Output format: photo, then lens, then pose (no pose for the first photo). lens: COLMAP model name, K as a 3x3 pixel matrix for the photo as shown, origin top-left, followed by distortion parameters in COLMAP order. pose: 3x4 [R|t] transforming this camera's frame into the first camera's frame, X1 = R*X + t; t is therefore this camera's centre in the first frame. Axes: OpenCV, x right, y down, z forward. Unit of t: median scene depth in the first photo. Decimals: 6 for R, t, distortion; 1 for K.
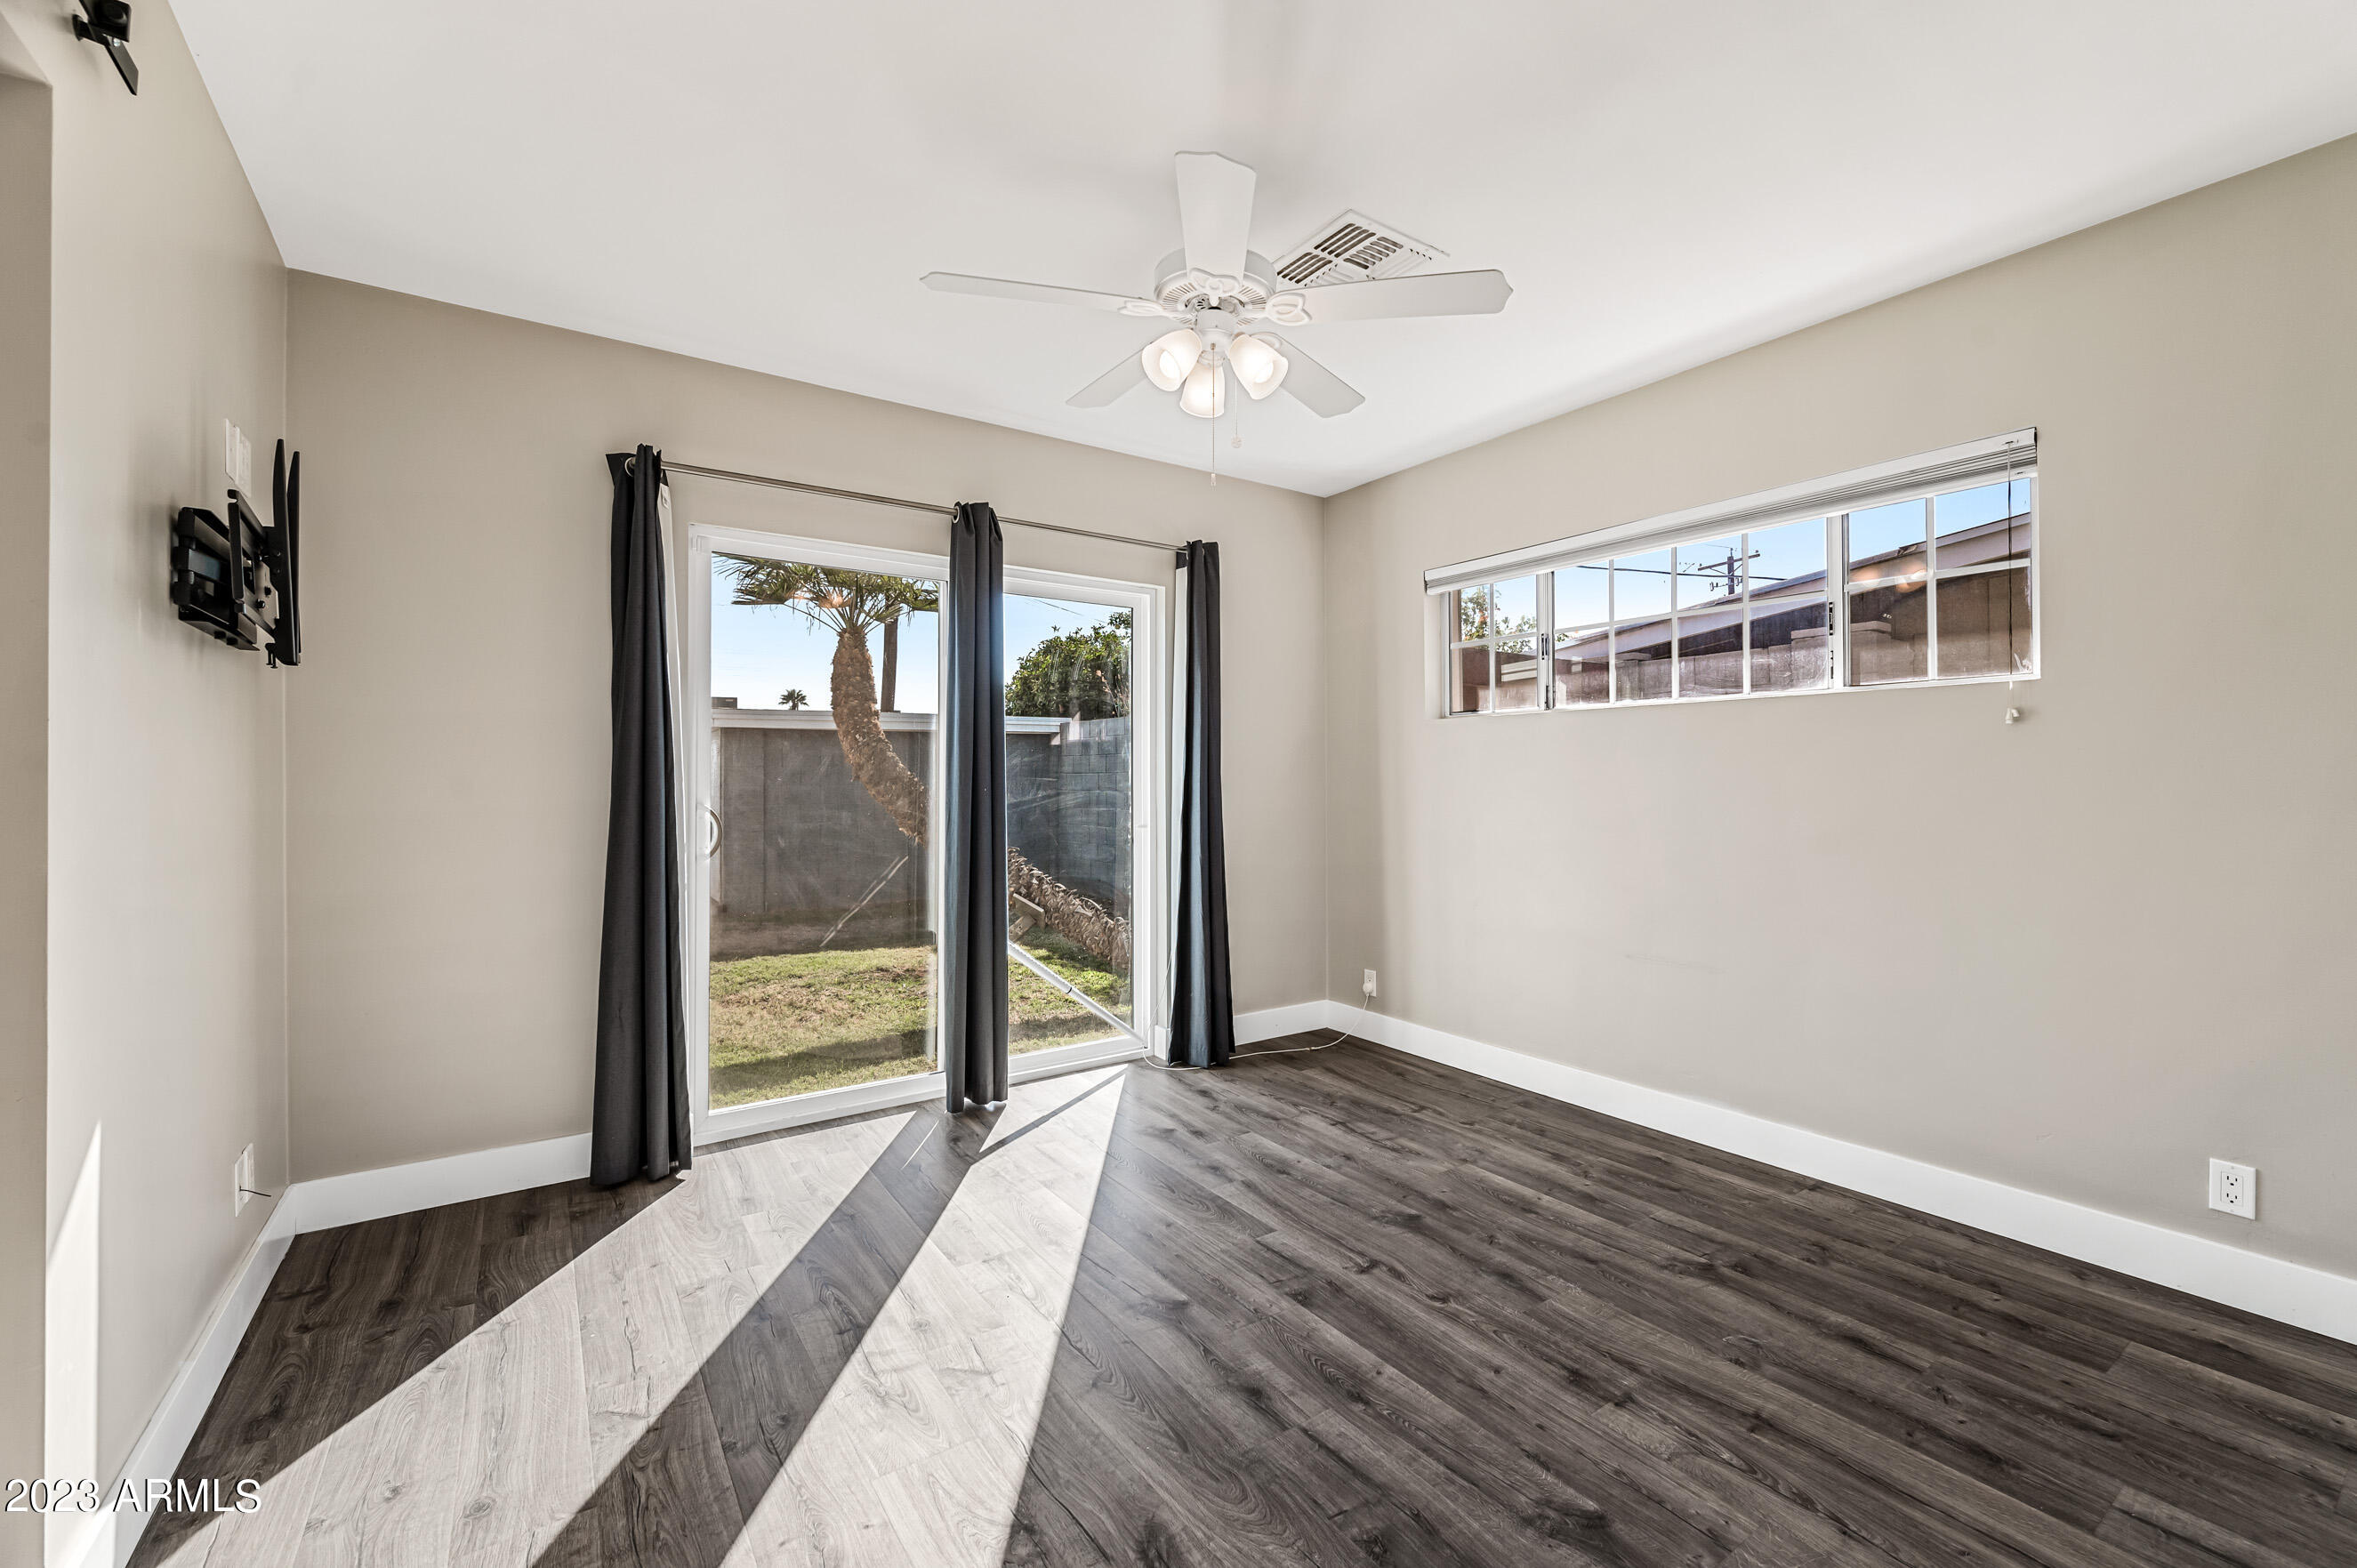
lens RADIAL K [[940.5, 0, 1181.7], [0, 940.5, 774.3], [0, 0, 1]] dist [0.000832, 0.000000]
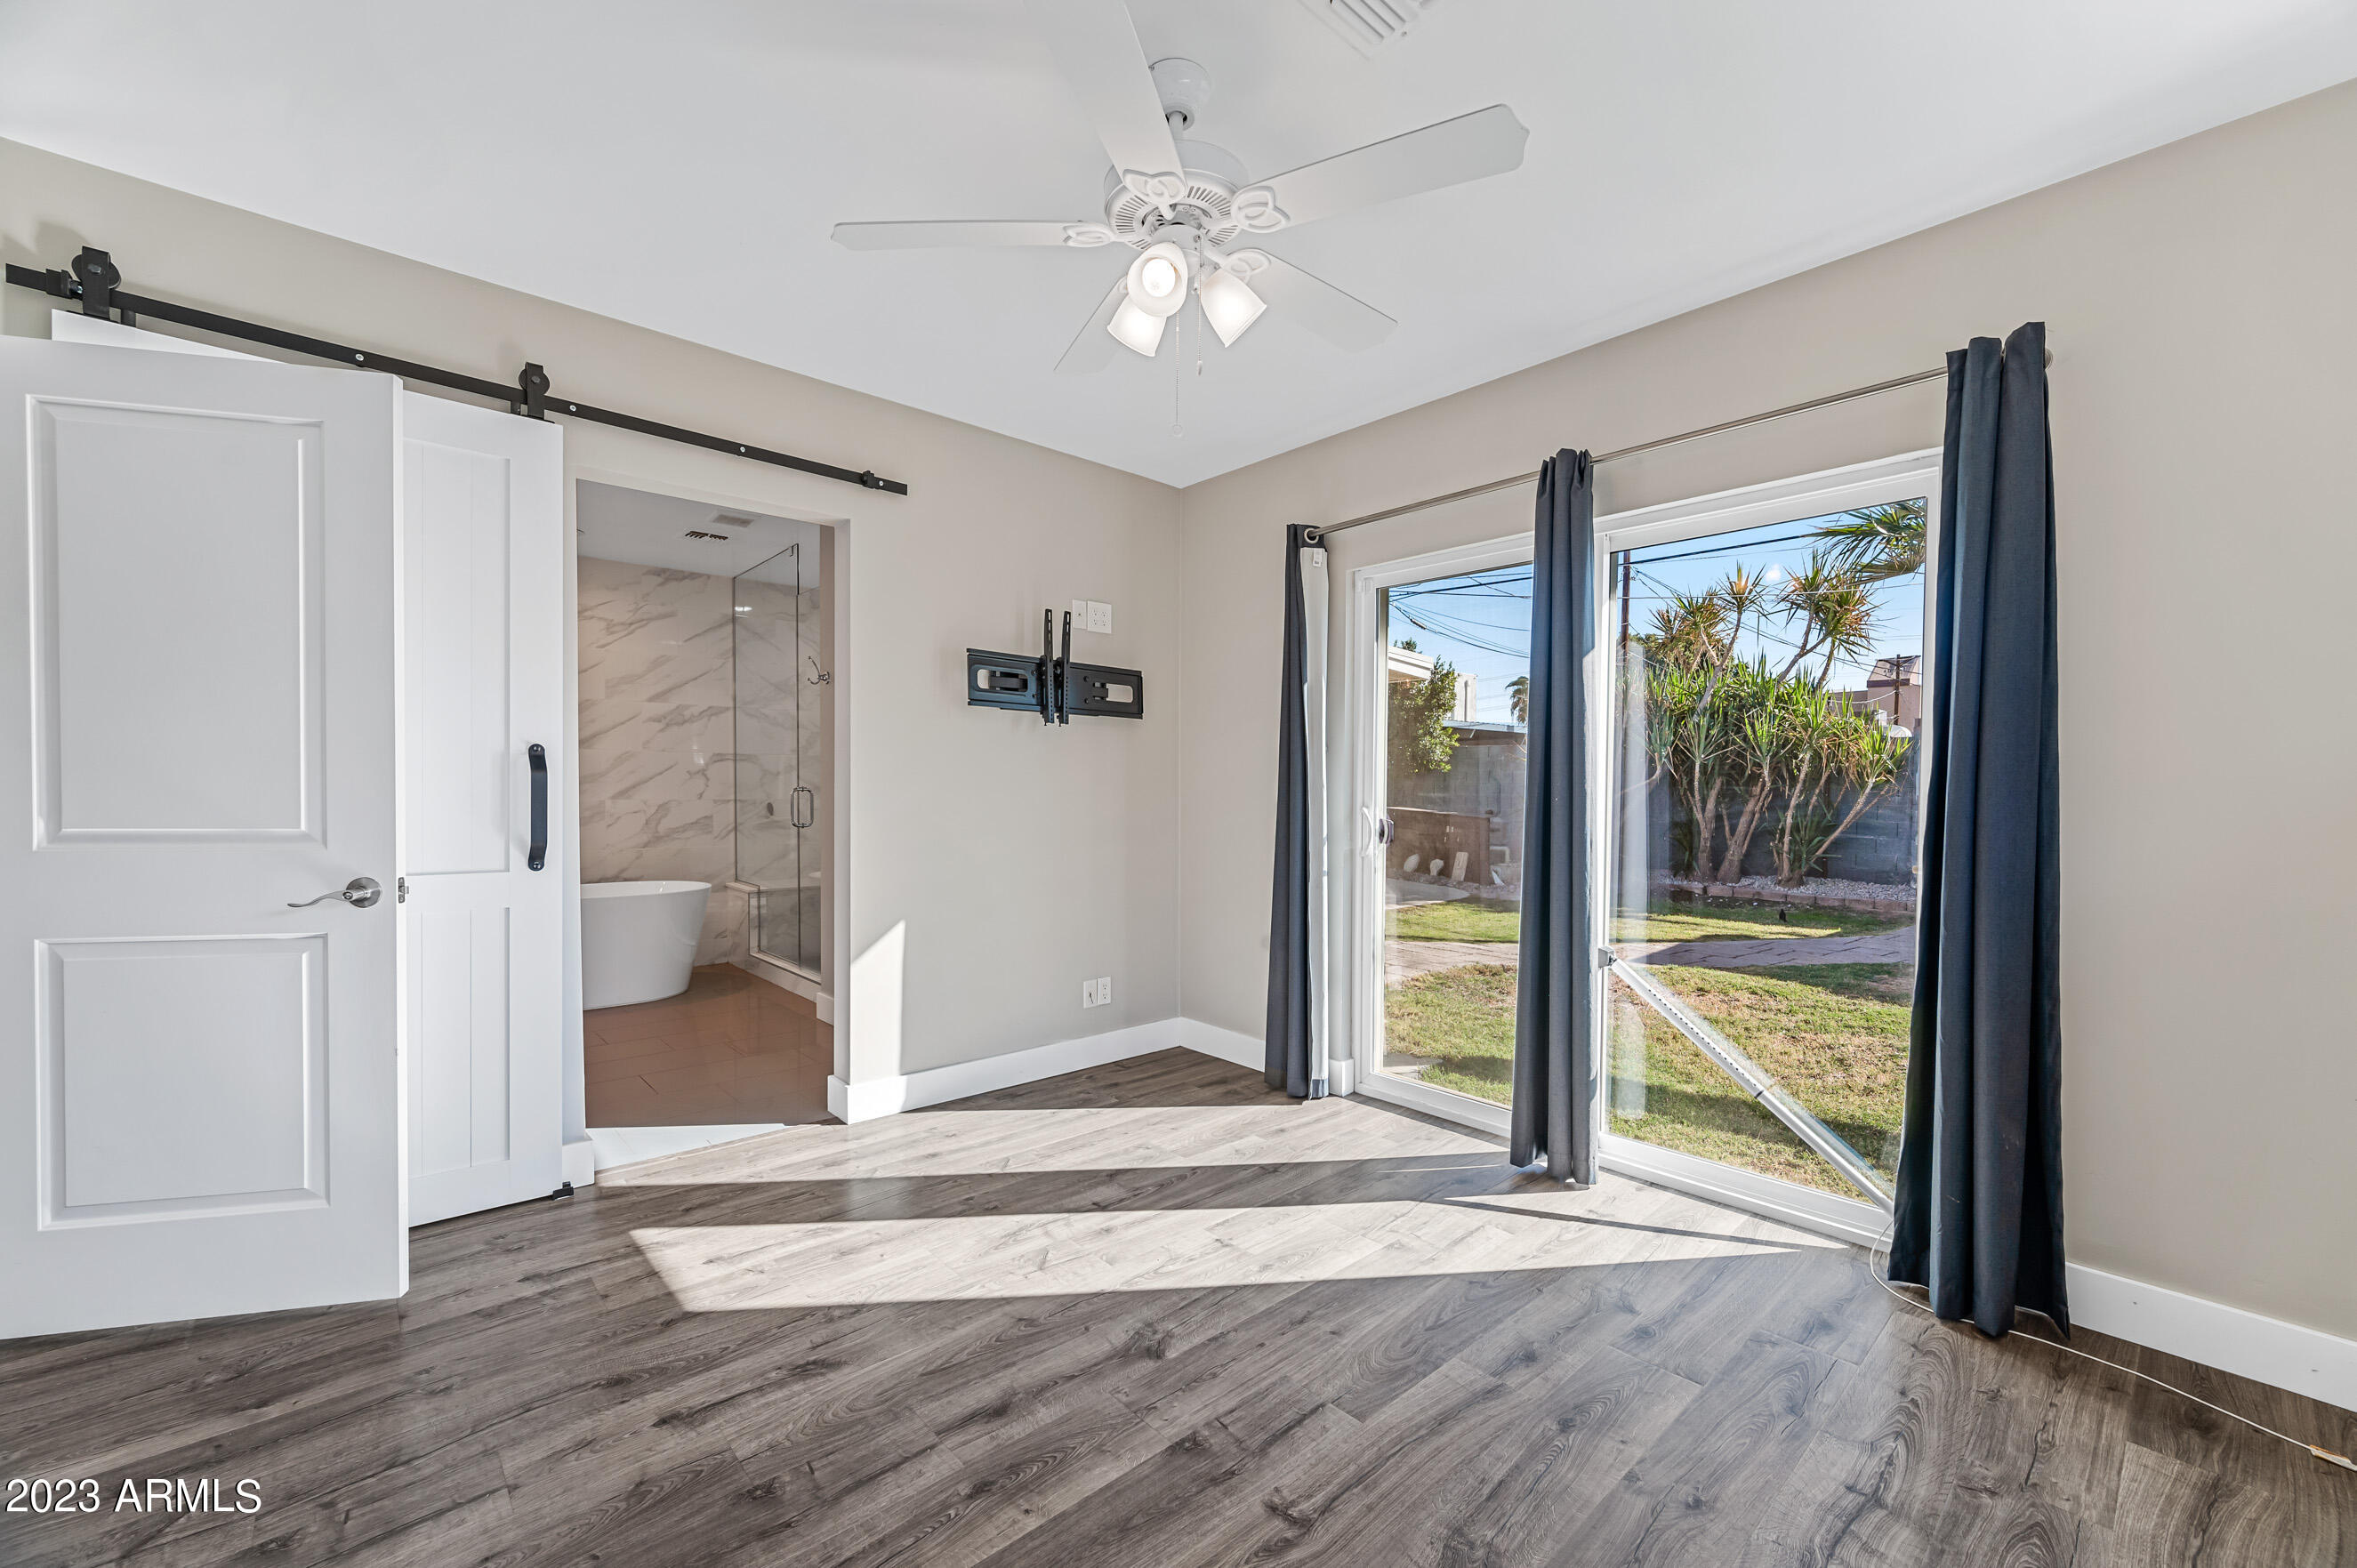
lens RADIAL K [[926.7, 0, 1174.6], [0, 926.7, 780.2], [0, 0, 1]] dist [0.002329, 0.000402]
pose [[0.144090, -0.006304, -0.989544, 0.733845], [0.000678, 0.999980, -0.006271, 0.009957], [0.989564, 0.000232, 0.144092, 0.726925]]
